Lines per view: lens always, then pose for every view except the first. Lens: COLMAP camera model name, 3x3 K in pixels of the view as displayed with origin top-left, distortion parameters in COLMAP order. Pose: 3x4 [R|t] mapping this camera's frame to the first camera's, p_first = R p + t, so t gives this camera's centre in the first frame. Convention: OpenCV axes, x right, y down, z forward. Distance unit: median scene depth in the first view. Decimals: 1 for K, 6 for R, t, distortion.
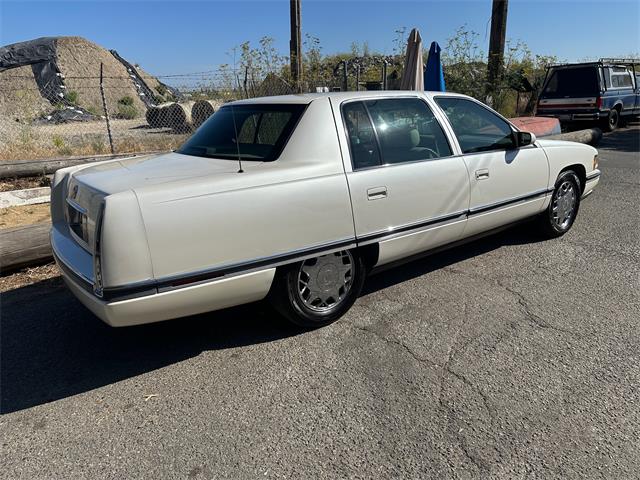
lens RADIAL K [[446.3, 0, 315.9], [0, 446.3, 239.4], [0, 0, 1]] dist [0.063371, -0.087371]
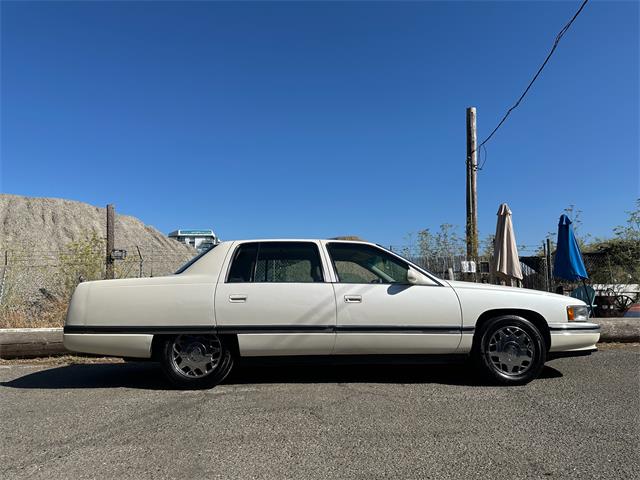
lens RADIAL K [[447.1, 0, 314.7], [0, 447.1, 245.6], [0, 0, 1]] dist [0.067609, -0.091964]
pose [[0.831388, -0.031192, -0.554816, 0.979742], [-0.186951, 0.924523, -0.332123, 0.148989], [0.523300, 0.379847, 0.762807, -0.046636]]
